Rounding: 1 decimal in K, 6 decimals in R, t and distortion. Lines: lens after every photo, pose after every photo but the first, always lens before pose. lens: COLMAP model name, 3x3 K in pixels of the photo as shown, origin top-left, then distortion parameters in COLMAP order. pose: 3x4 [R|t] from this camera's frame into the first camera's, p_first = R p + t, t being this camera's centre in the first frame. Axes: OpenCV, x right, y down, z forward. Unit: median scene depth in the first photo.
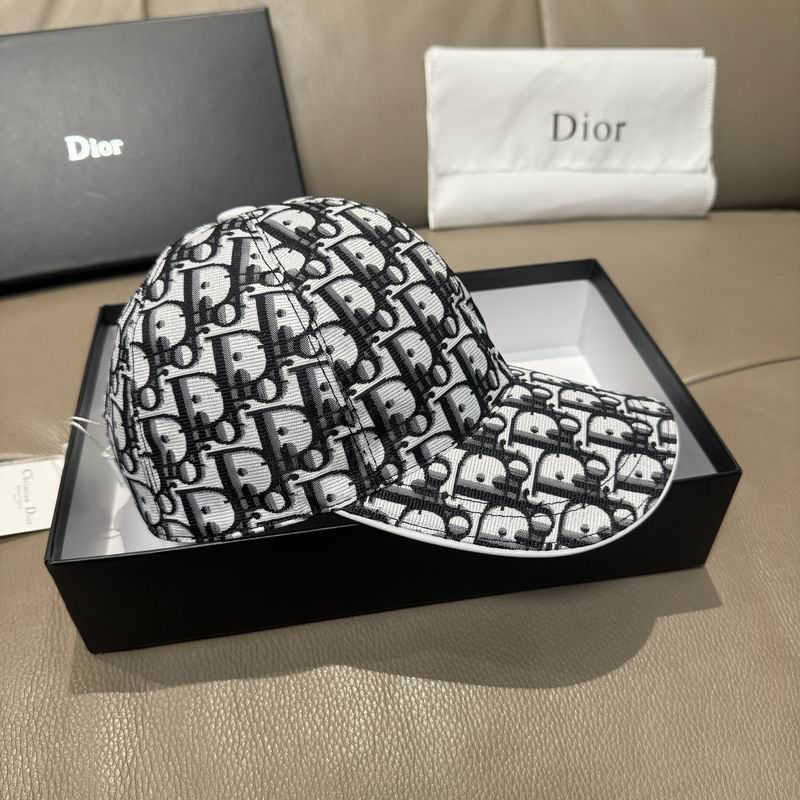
lens RADIAL K [[789.7, 0, 400.0], [0, 789.7, 400.0], [0, 0, 1]] dist [-0.025366, -0.014196]
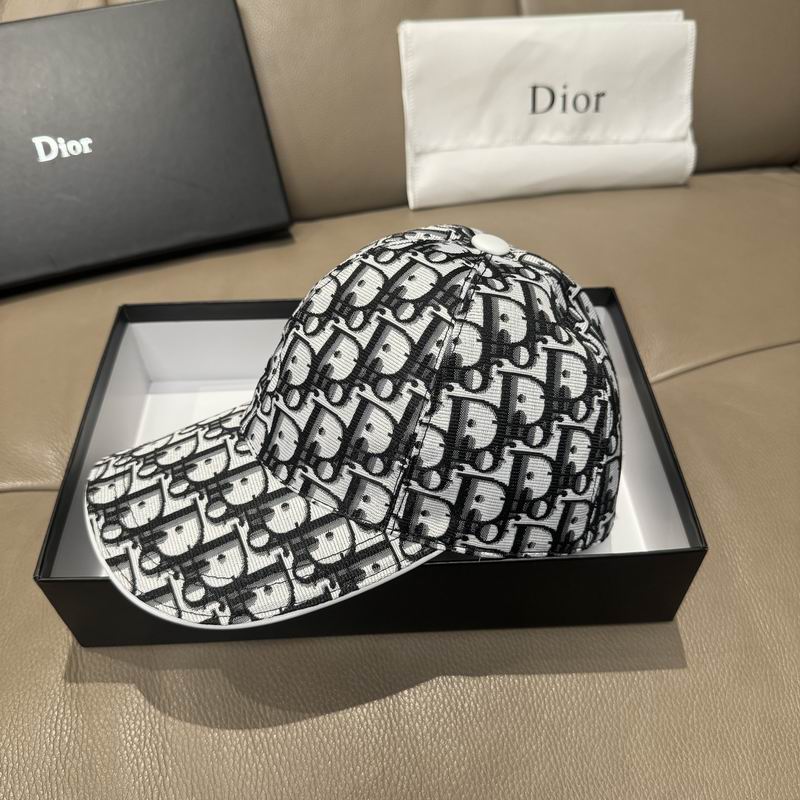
lens RADIAL K [[789.7, 0, 400.0], [0, 789.7, 400.0], [0, 0, 1]] dist [-0.025366, -0.014196]
pose [[0.998898, -0.040017, 0.024524, -0.014134], [0.037210, 0.993689, 0.105822, -0.154105], [-0.028603, -0.104792, 0.994083, -0.012970]]
